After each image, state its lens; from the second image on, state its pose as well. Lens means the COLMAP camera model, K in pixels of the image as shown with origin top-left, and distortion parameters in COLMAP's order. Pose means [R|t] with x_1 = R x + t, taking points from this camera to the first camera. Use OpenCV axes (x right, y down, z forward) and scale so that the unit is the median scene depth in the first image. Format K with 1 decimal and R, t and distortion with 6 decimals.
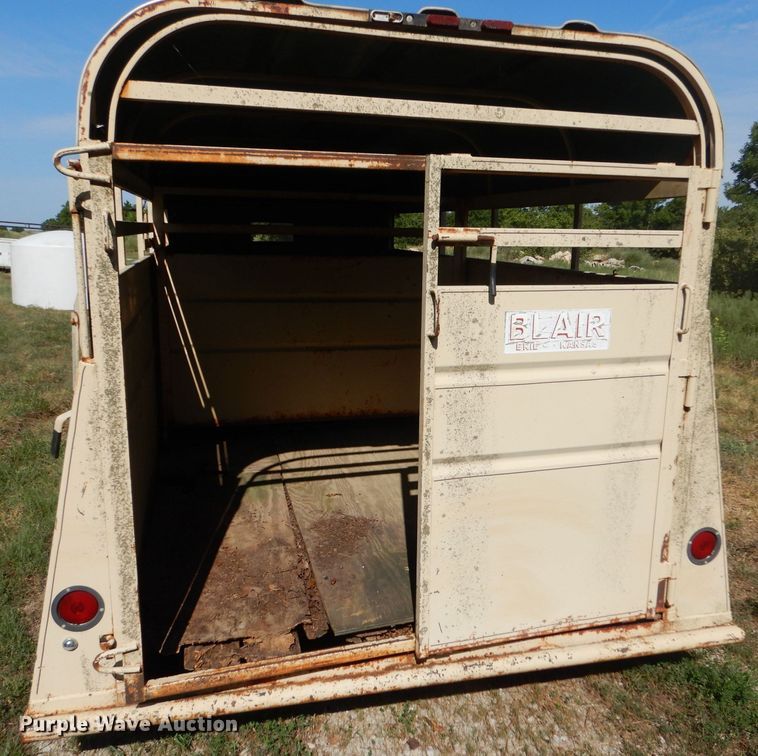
lens RADIAL K [[731.6, 0, 376.5], [0, 731.6, 376.1], [0, 0, 1]] dist [0.005796, 0.000000]
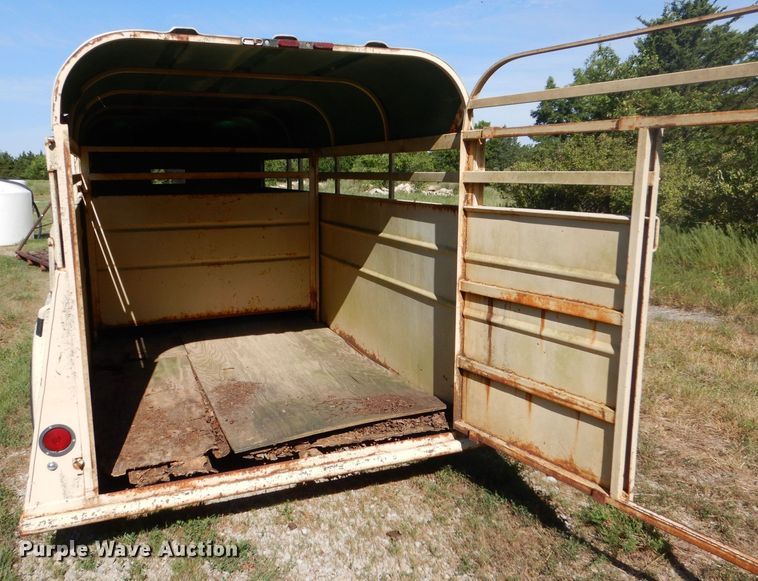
lens RADIAL K [[613.9, 0, 317.3], [0, 613.9, 268.4], [0, 0, 1]] dist [0.006611, 0.006891]
pose [[0.993997, -0.043554, 0.100368, -0.000689], [0.047302, 0.998258, -0.035272, 0.035499], [-0.098657, 0.039808, 0.994325, -0.234747]]
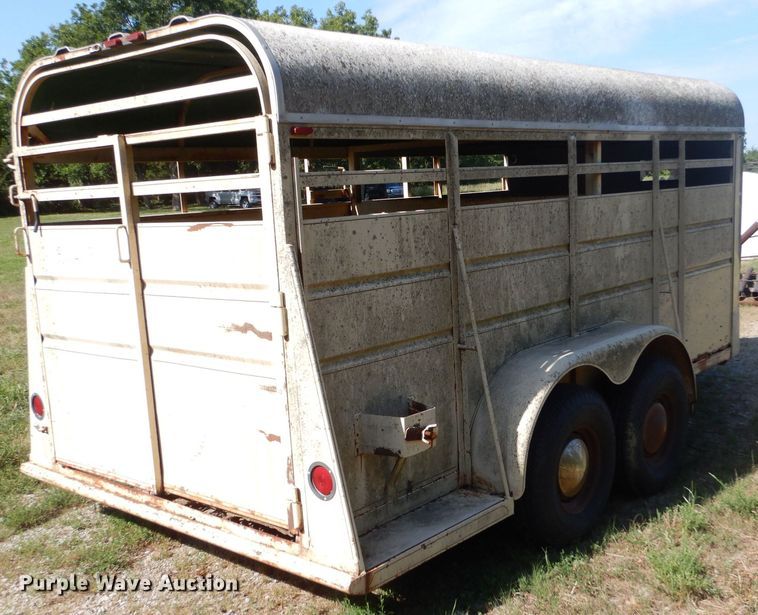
lens RADIAL K [[899.9, 0, 378.9], [0, 899.9, 302.8], [0, 0, 1]] dist [-0.010012, 0.000000]
pose [[0.565078, 0.069241, -0.822127, 1.514940], [-0.087286, 0.995897, 0.023882, -0.047522], [0.820407, 0.058265, 0.568803, 0.357029]]
